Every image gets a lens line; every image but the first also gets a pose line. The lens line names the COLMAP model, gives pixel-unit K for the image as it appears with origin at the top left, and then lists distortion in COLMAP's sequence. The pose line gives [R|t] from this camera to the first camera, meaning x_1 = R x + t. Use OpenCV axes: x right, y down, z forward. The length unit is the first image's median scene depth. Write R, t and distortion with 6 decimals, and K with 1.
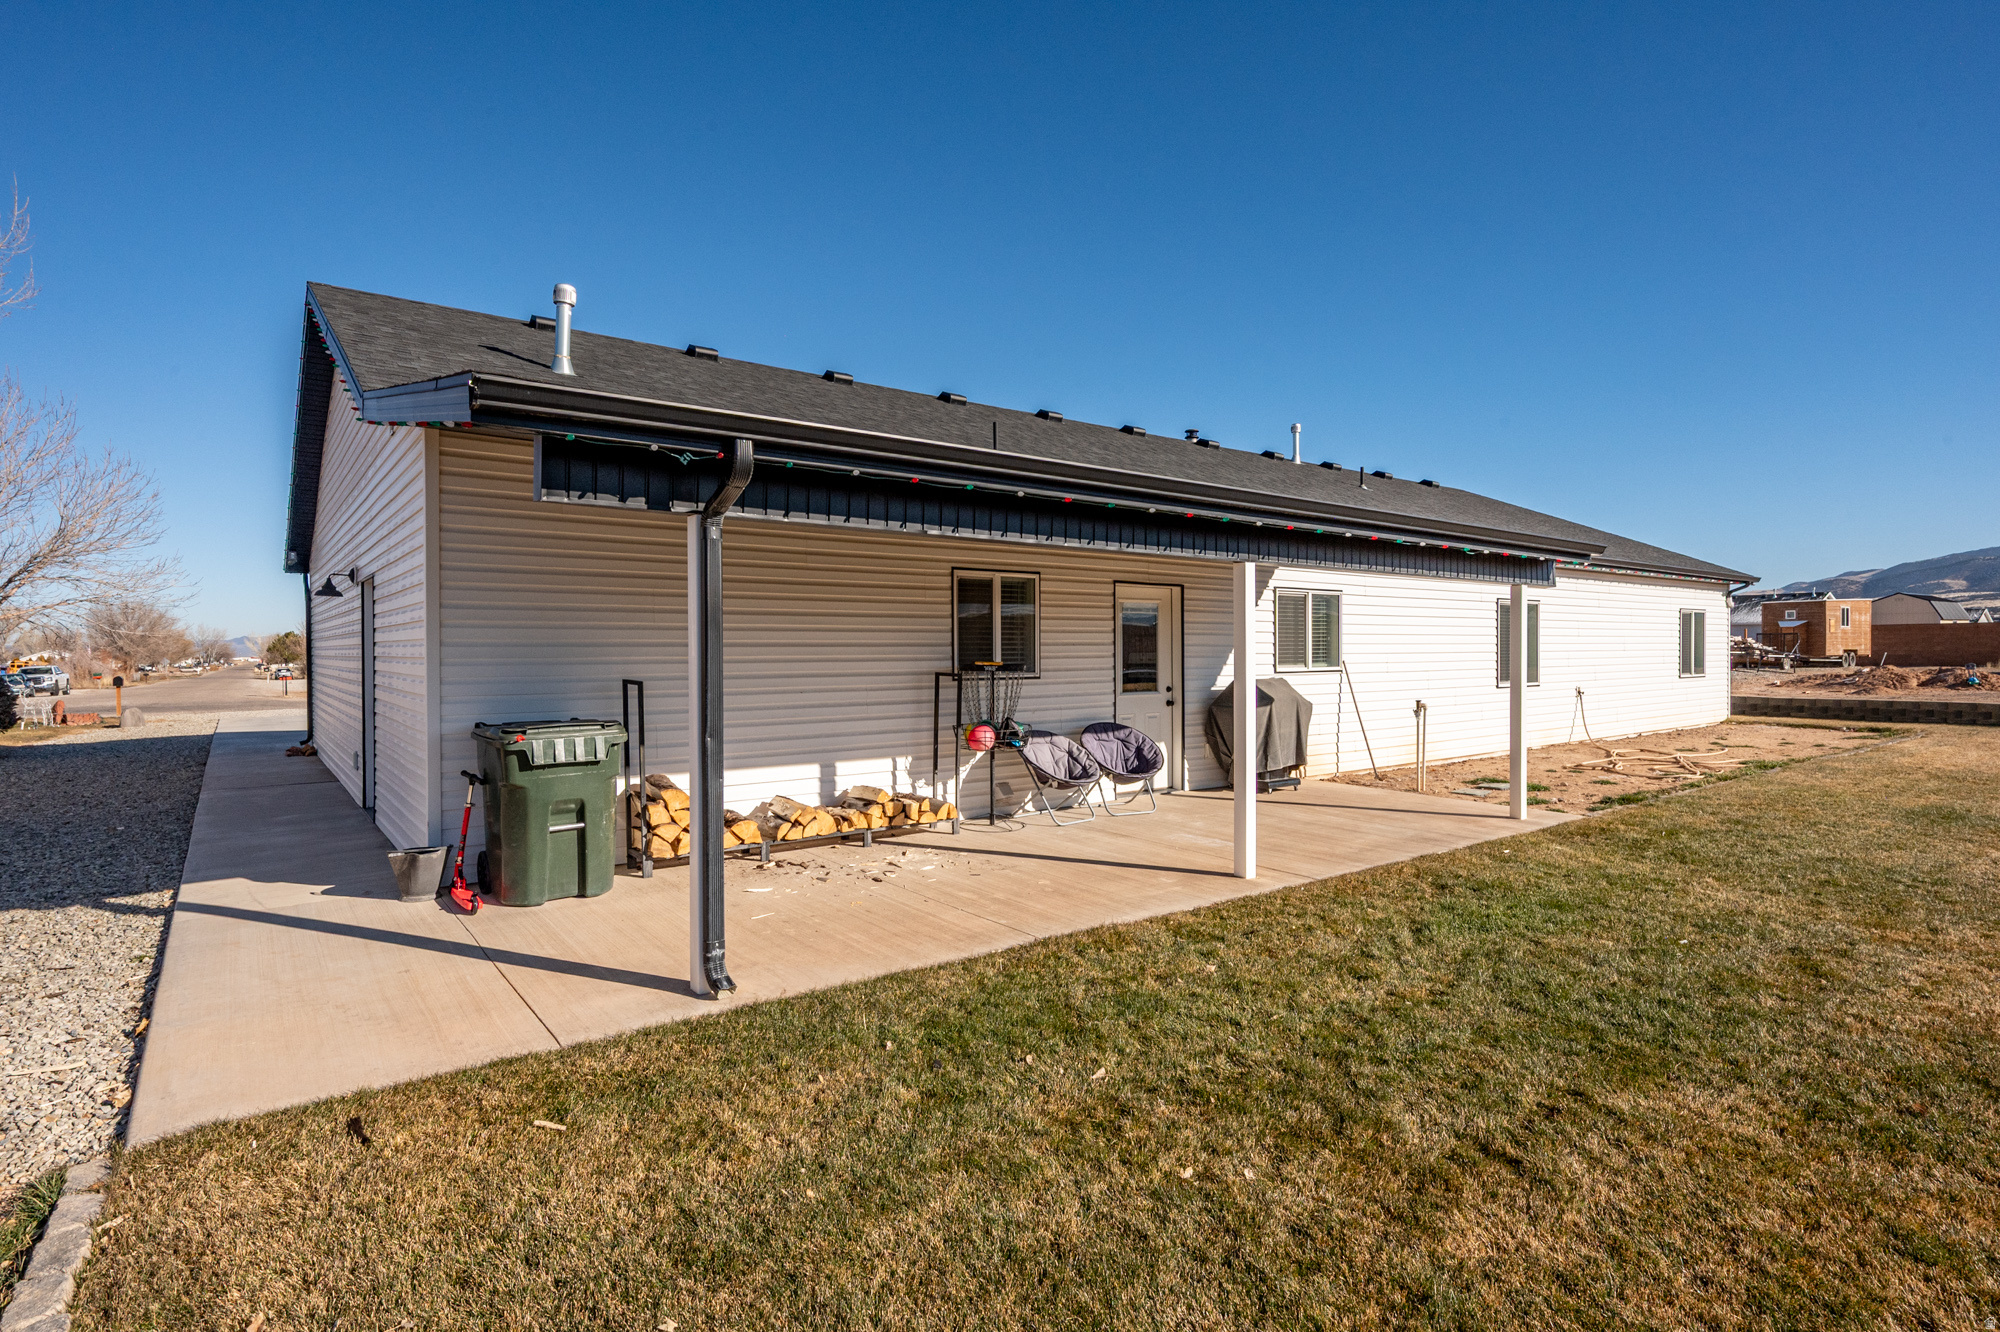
lens RADIAL K [[1014.1, 0, 1000.0], [0, 1014.1, 666.0], [0, 0, 1]] dist [0.002950, 0.000348]
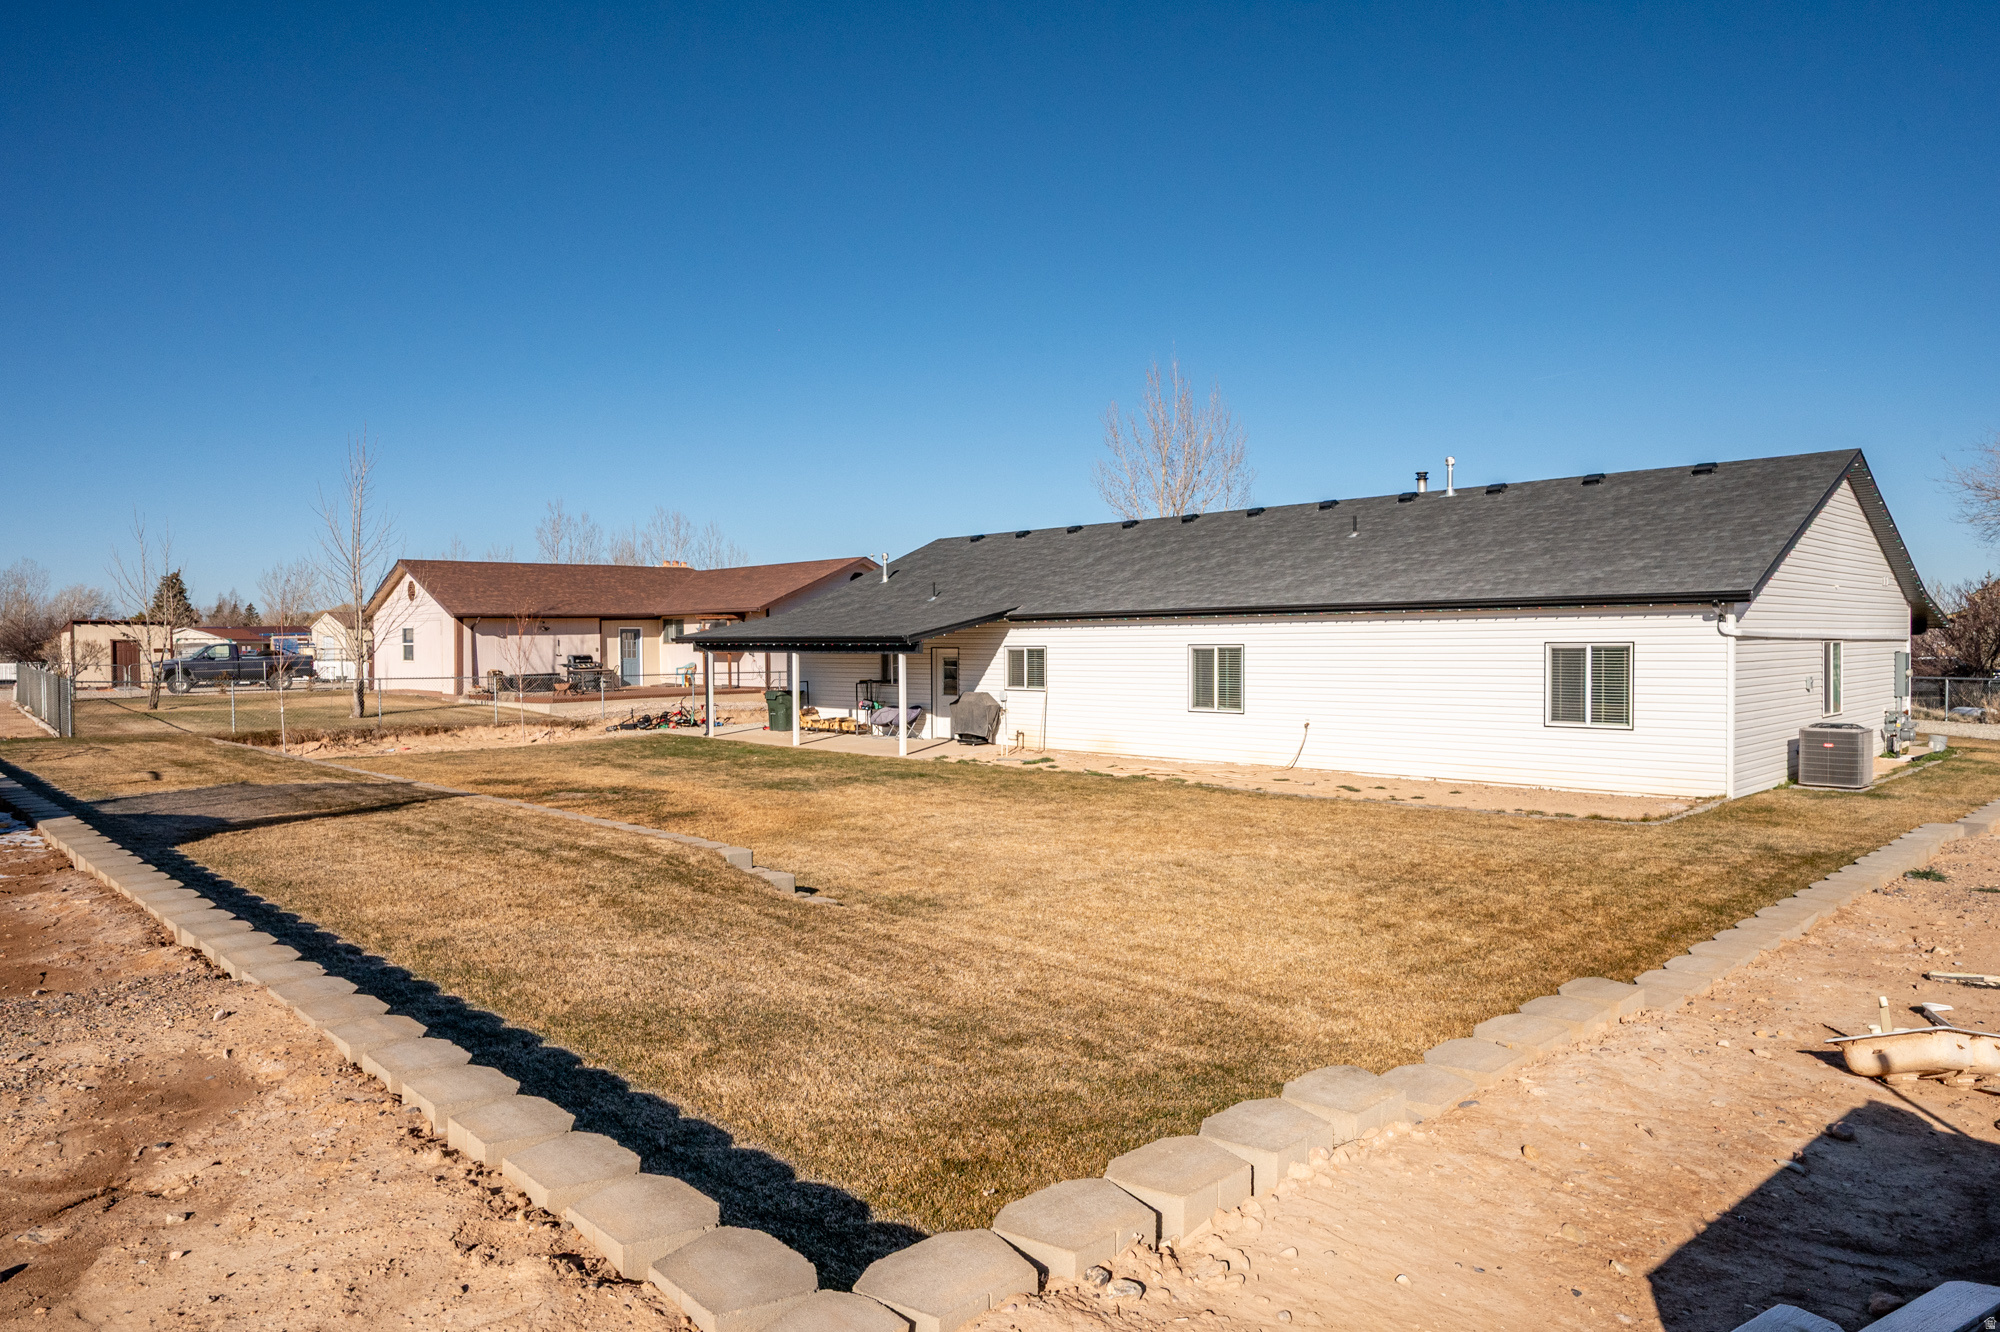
lens RADIAL K [[1243.2, 0, 1000.0], [0, 1243.2, 666.0], [0, 0, 1]] dist [0.000435, -0.000016]
pose [[0.122513, 0.022191, -0.992219, 3.416005], [-0.006705, 0.999746, 0.021532, -0.117916], [0.992444, 0.004015, 0.122631, 0.898052]]
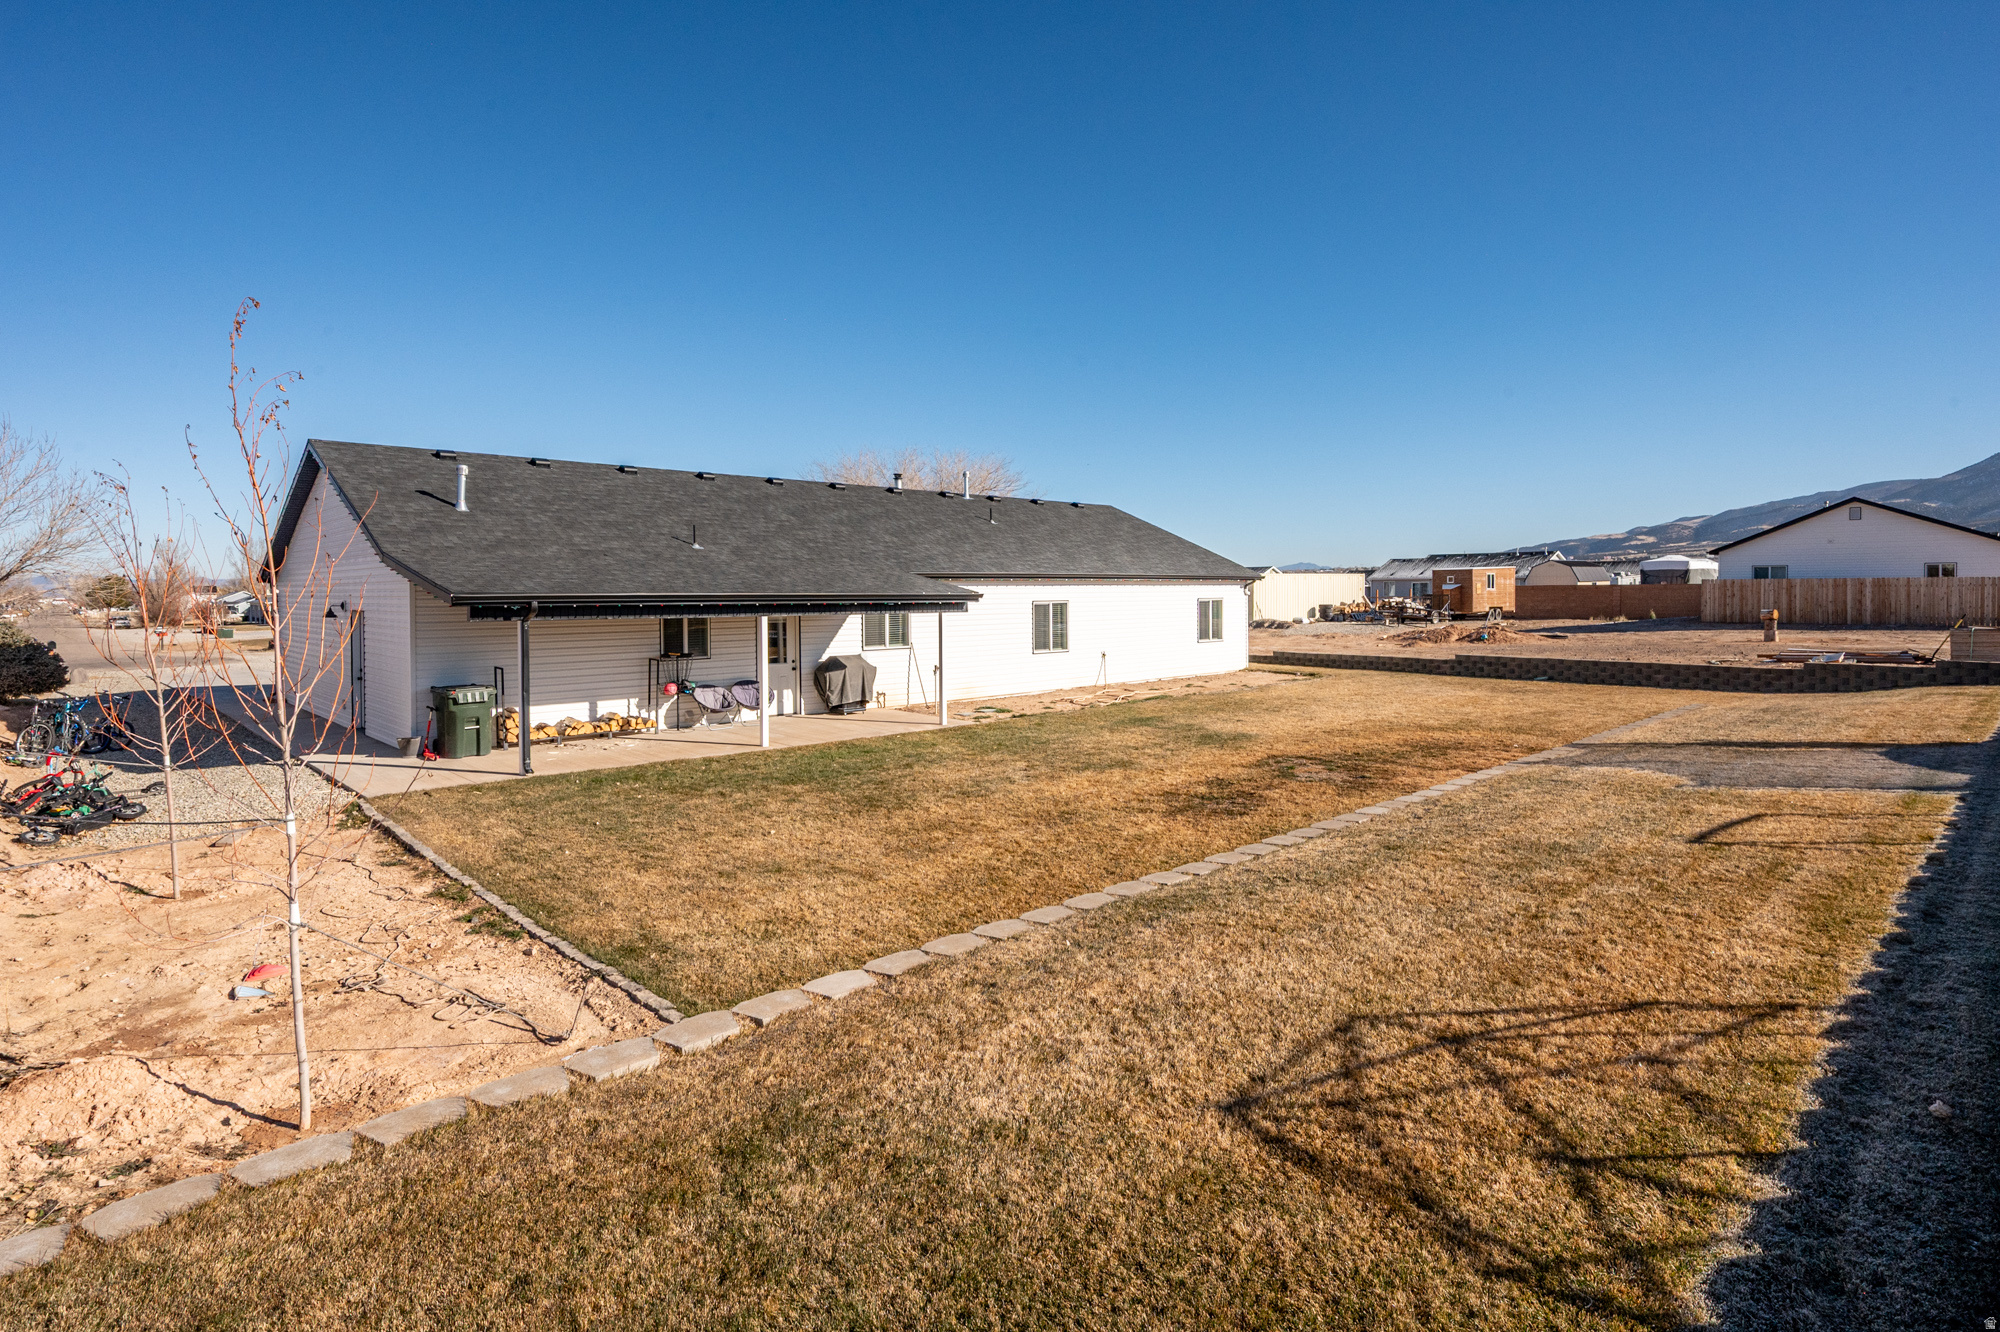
lens RADIAL K [[1029.8, 0, 1003.5], [0, 1029.8, 611.9], [0, 0, 1]] dist [-0.002457, 0.000172]
pose [[0.994008, -0.003410, 0.109252, 0.416886], [0.002861, 0.999982, 0.005179, -0.094991], [-0.109268, -0.004835, 0.994001, -1.154953]]
